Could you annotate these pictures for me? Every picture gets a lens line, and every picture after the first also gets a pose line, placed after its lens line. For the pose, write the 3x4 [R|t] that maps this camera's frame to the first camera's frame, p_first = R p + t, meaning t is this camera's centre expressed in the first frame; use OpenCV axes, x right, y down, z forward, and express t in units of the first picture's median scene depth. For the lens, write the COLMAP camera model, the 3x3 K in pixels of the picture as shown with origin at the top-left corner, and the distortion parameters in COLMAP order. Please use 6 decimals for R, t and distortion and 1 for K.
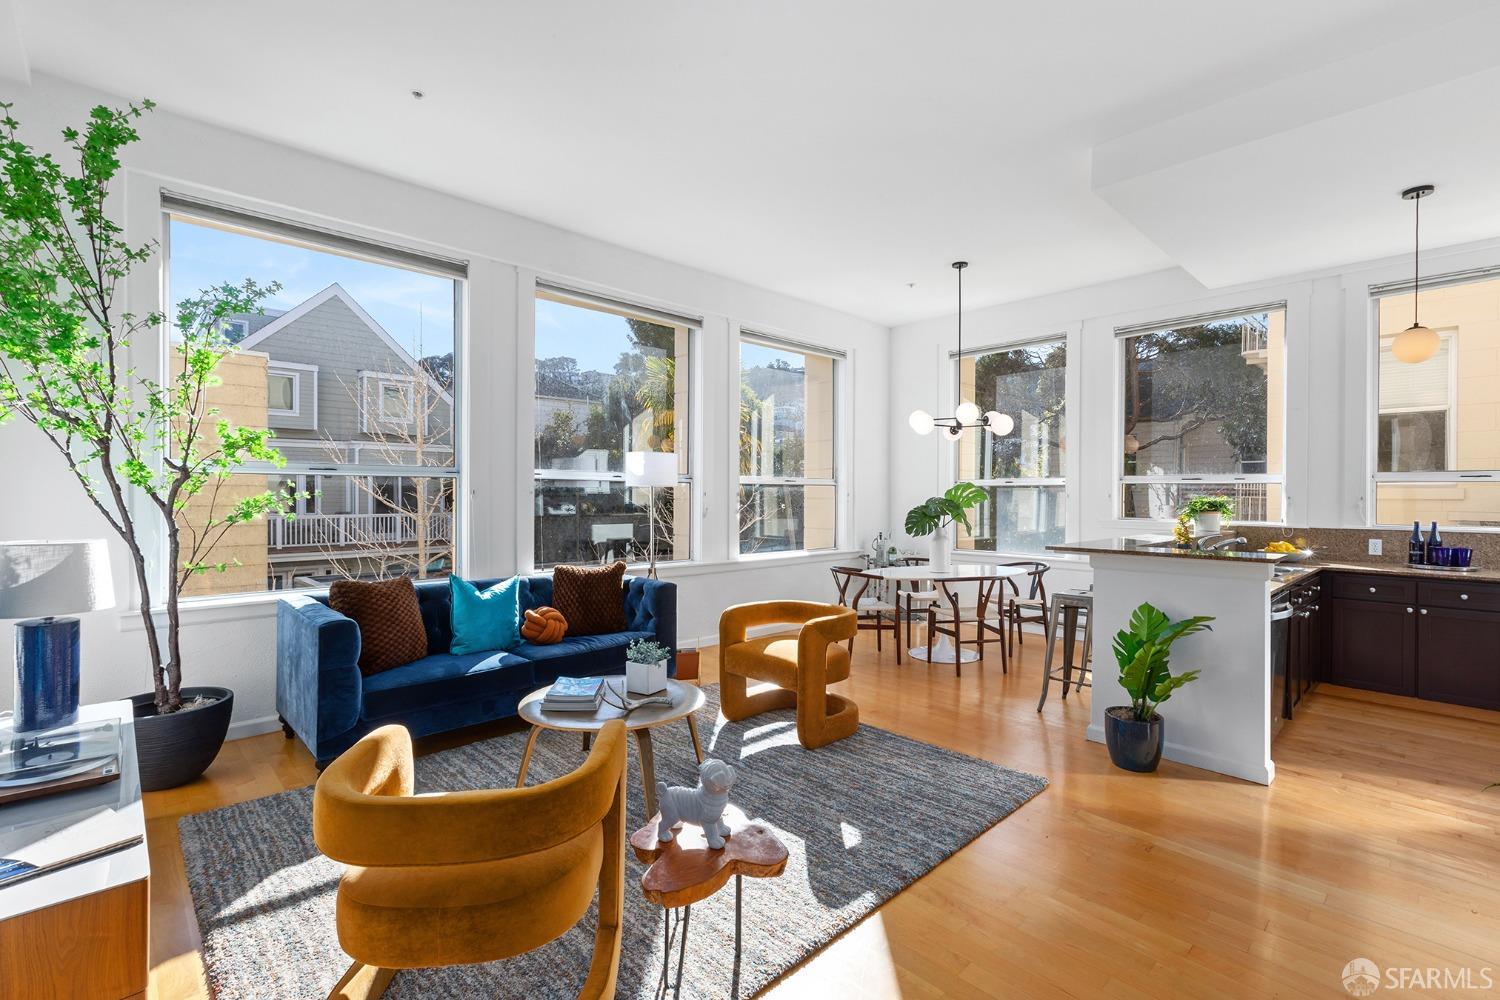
lens RADIAL K [[675.6, 0, 753.5], [0, 675.6, 495.8], [0, 0, 1]] dist [0.000502, 0.000084]
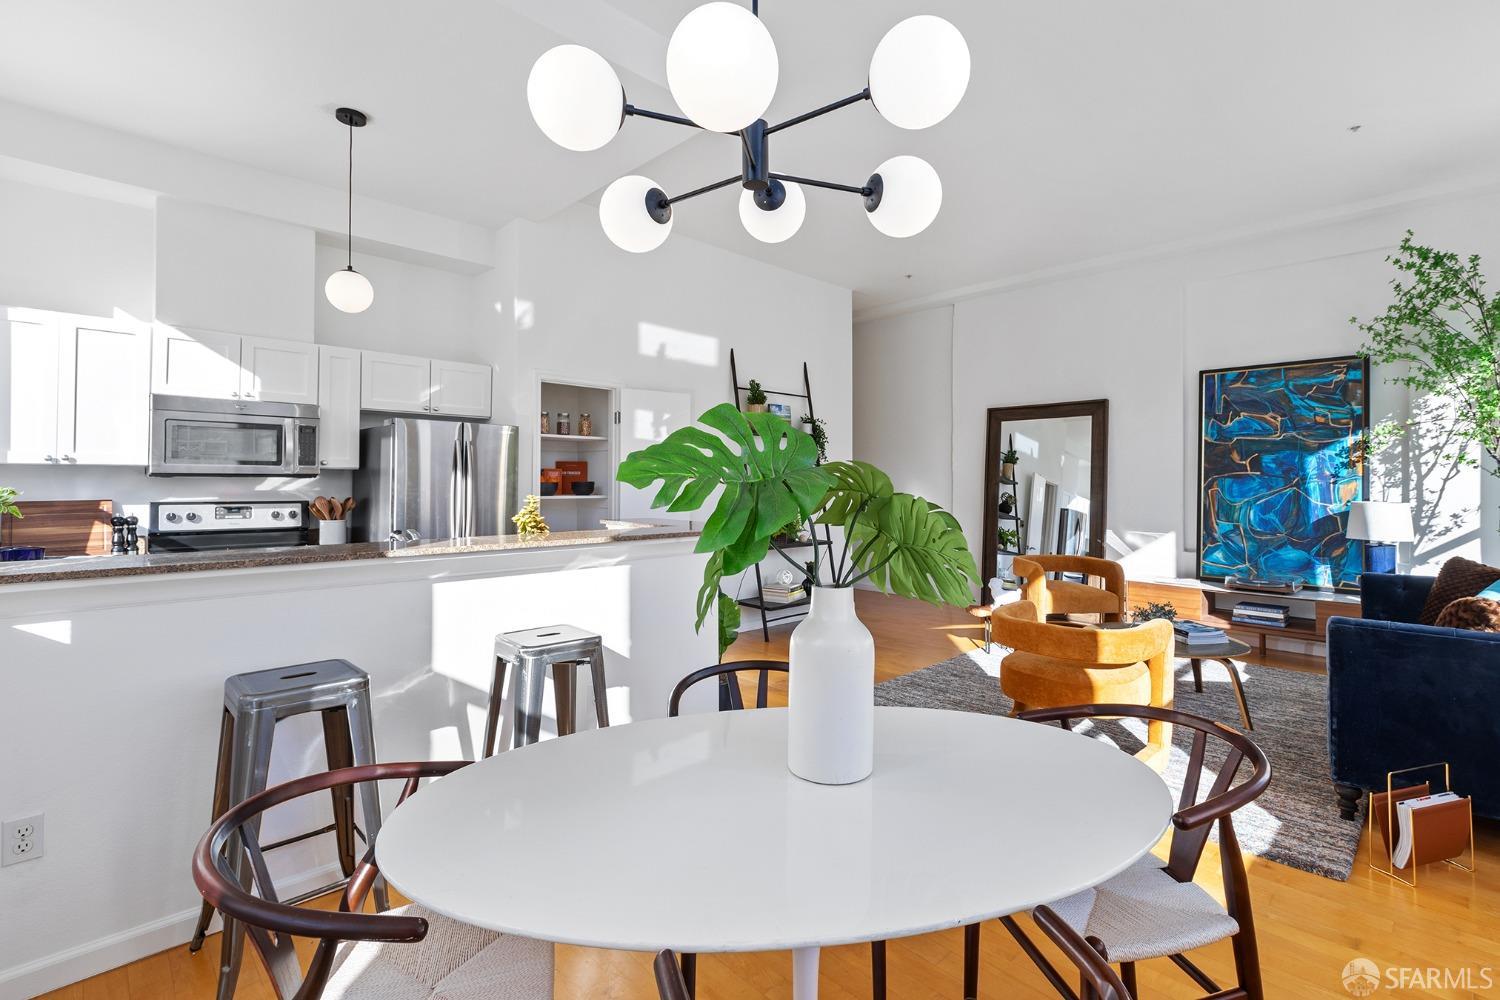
lens RADIAL K [[687.8, 0, 764.0], [0, 687.8, 471.2], [0, 0, 1]] dist [0.000169, -0.000028]
pose [[-0.999752, -0.010363, -0.019697, 0.374138], [-0.010155, 0.999892, -0.010634, 0.009608], [0.019805, -0.010431, -0.999749, 1.525917]]
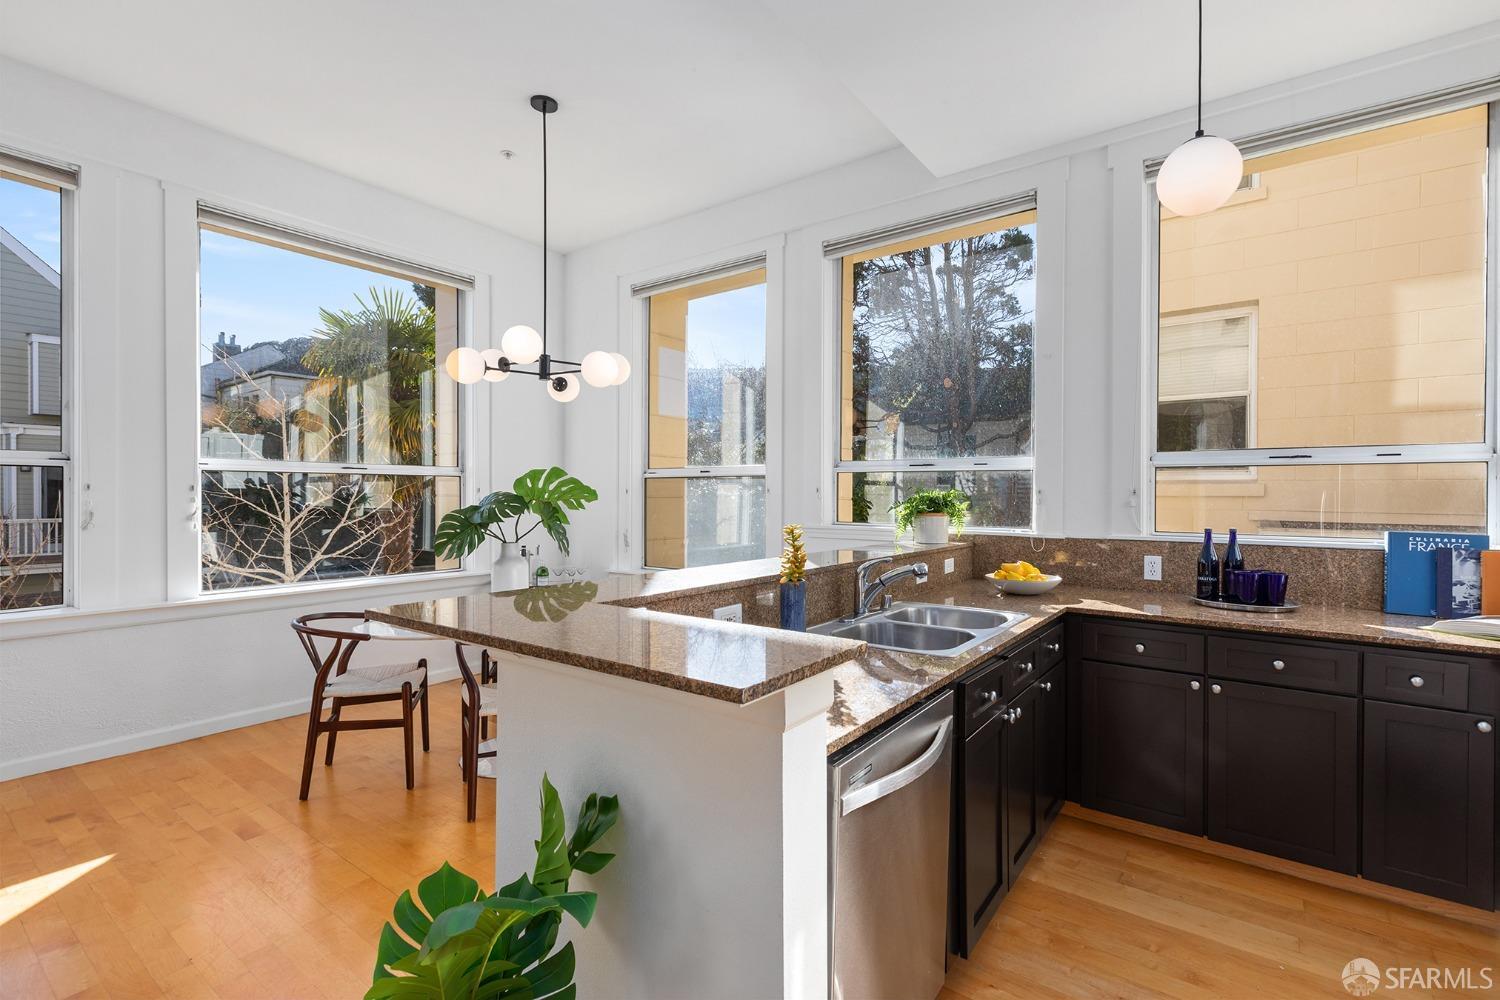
lens RADIAL K [[678.7, 0, 742.3], [0, 678.7, 497.1], [0, 0, 1]] dist [0.007392, 0.000216]
pose [[0.986871, -0.001707, 0.161501, 0.461998], [0.001405, 0.999997, 0.001983, 0.007530], [-0.161504, -0.001730, 0.986871, 0.455977]]
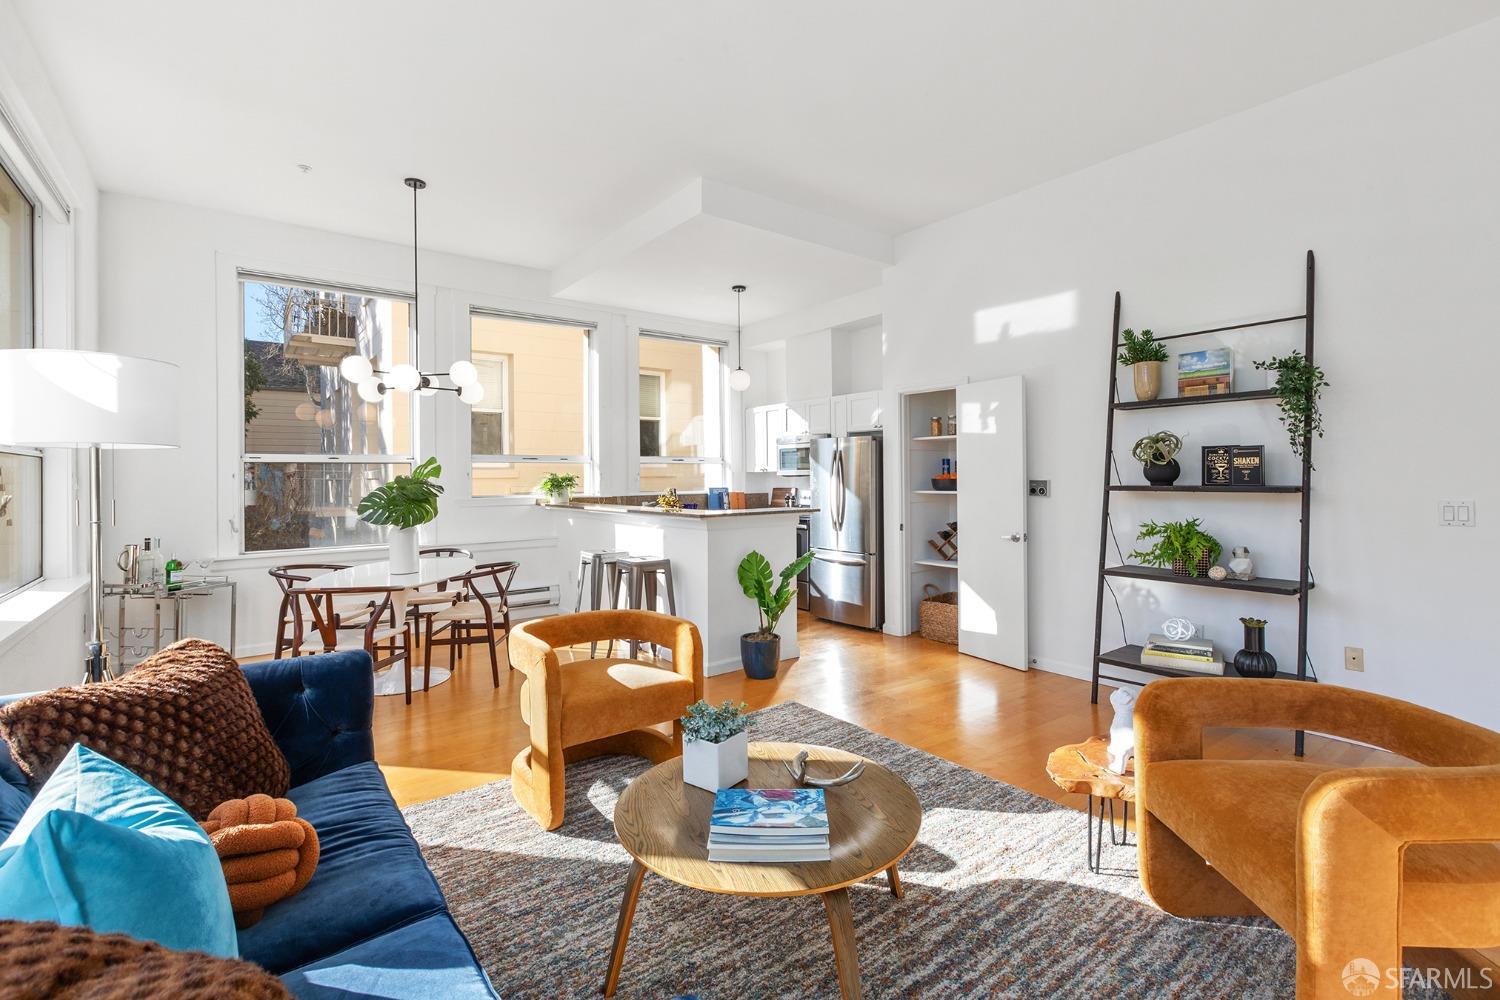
lens RADIAL K [[684.9, 0, 749.9], [0, 684.9, 470.4], [0, 0, 1]] dist [0.000011, 0.000164]
pose [[0.107588, 0.003558, 0.994189, -0.553168], [0.011735, 0.999919, -0.004849, 0.006292], [-0.994126, 0.012188, 0.107538, 0.640296]]
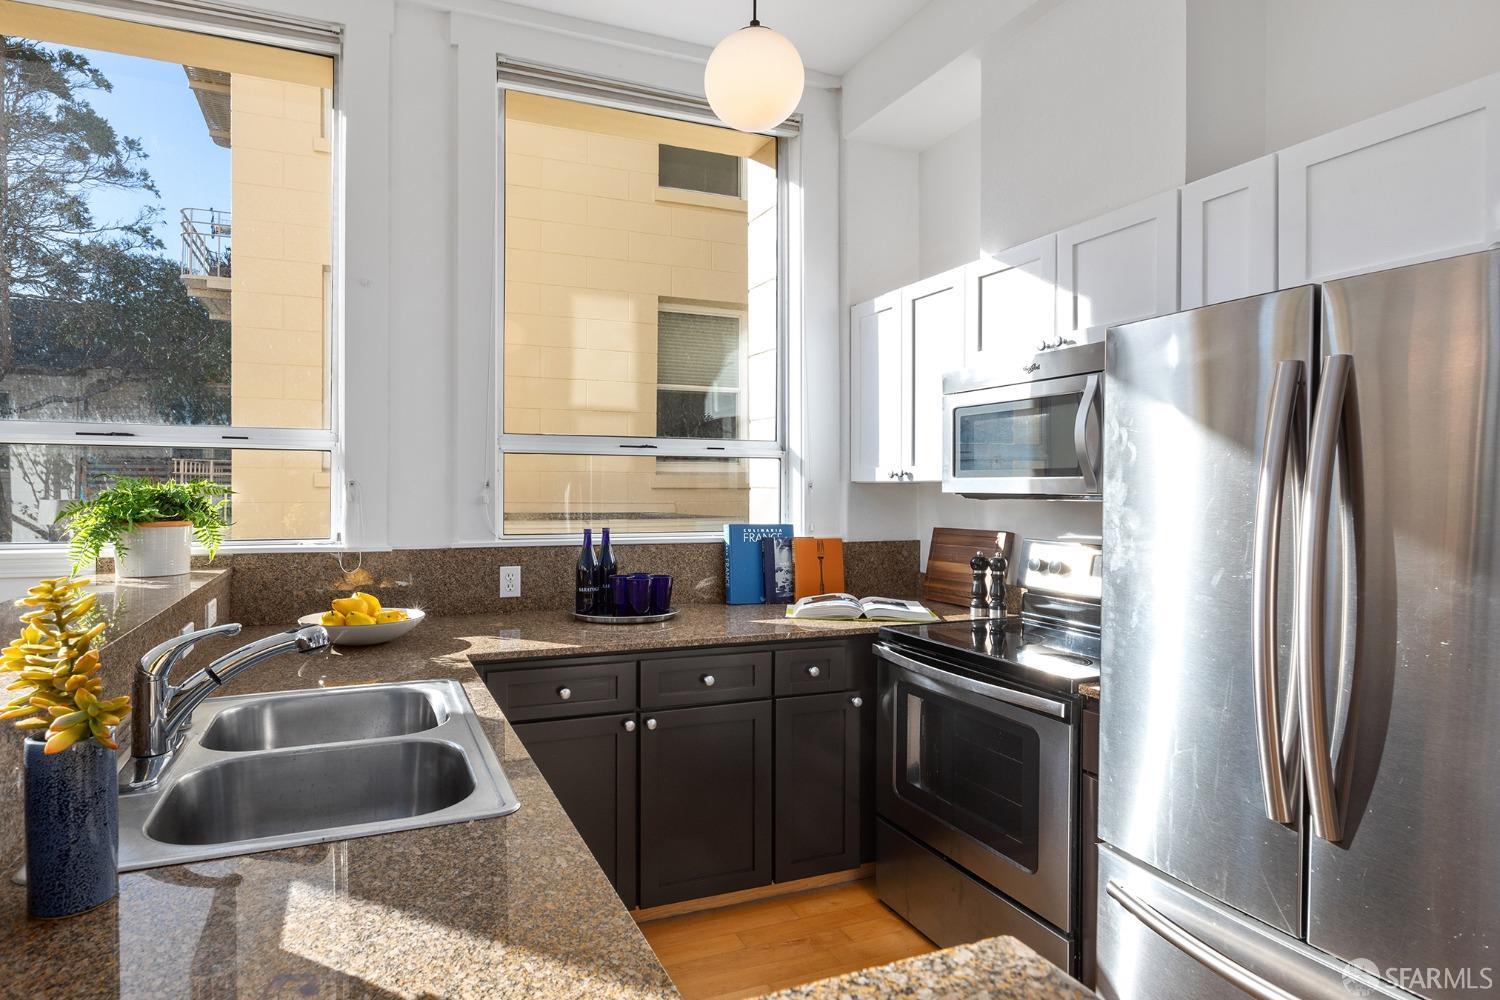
lens RADIAL K [[814.8, 0, 686.9], [0, 814.8, 489.6], [0, 0, 1]] dist [0.001710, 0.000007]
pose [[0.358538, -0.006926, 0.933489, 0.429817], [0.001255, 0.999975, 0.006938, 0.003964], [-0.933514, -0.001316, 0.358538, 0.708544]]
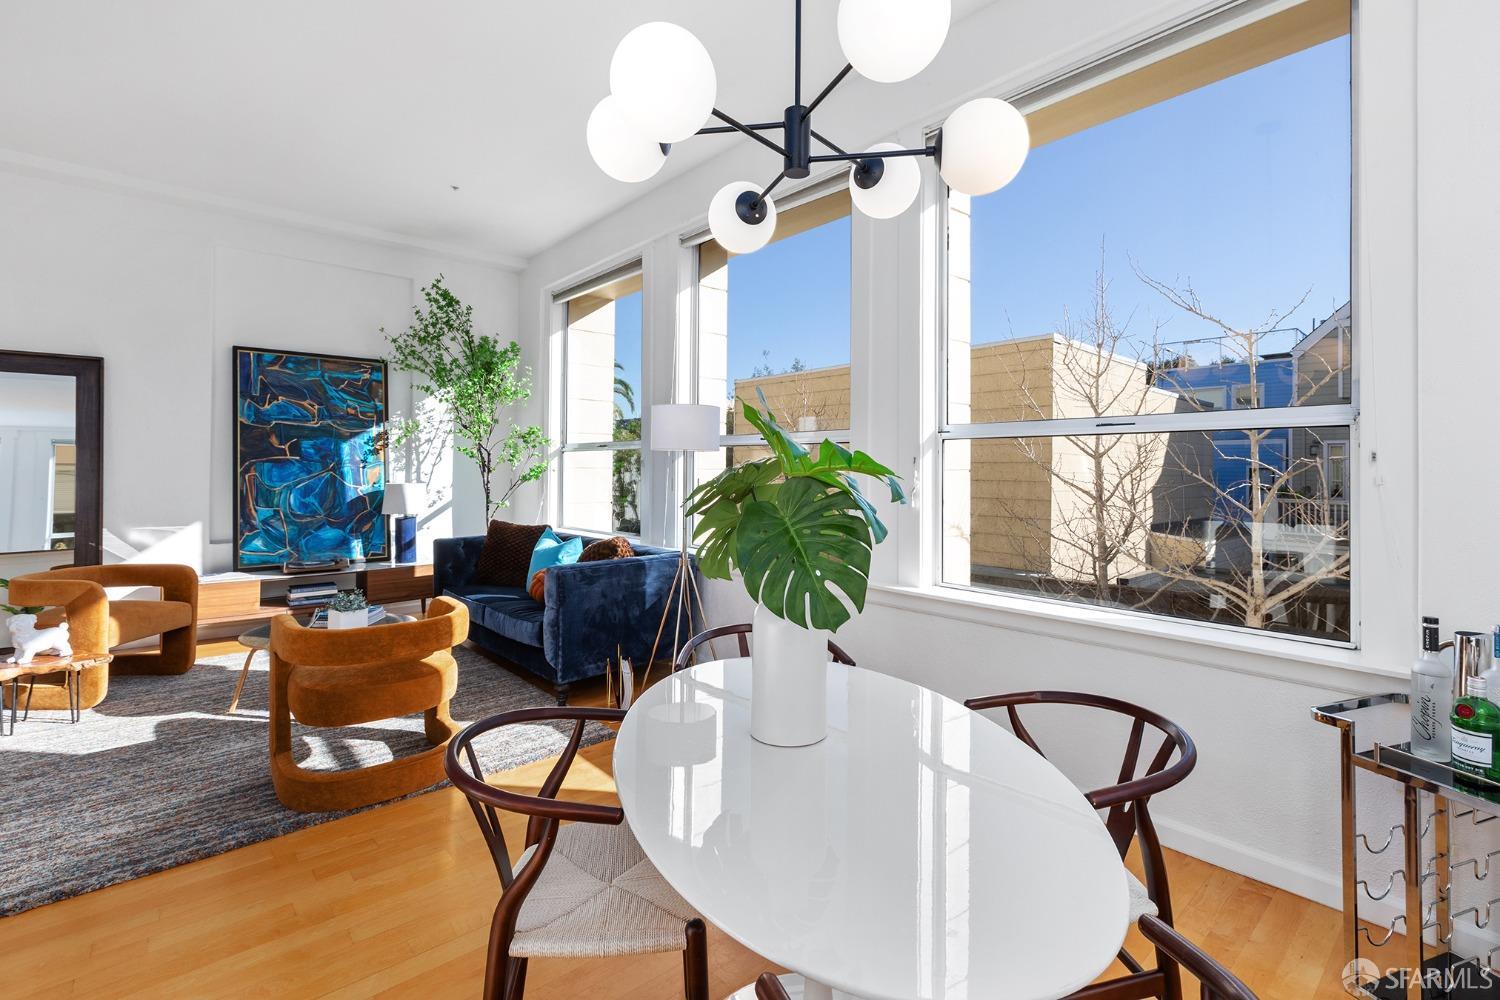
lens RADIAL K [[679.1, 0, 766.7], [0, 679.1, 464.4], [0, 0, 1]] dist [0.001976, -0.000964]
pose [[-0.025924, -0.012528, -0.999585, 0.669782], [-0.009422, 0.999880, -0.012287, 0.010070], [0.999620, 0.009100, -0.026039, 1.219949]]
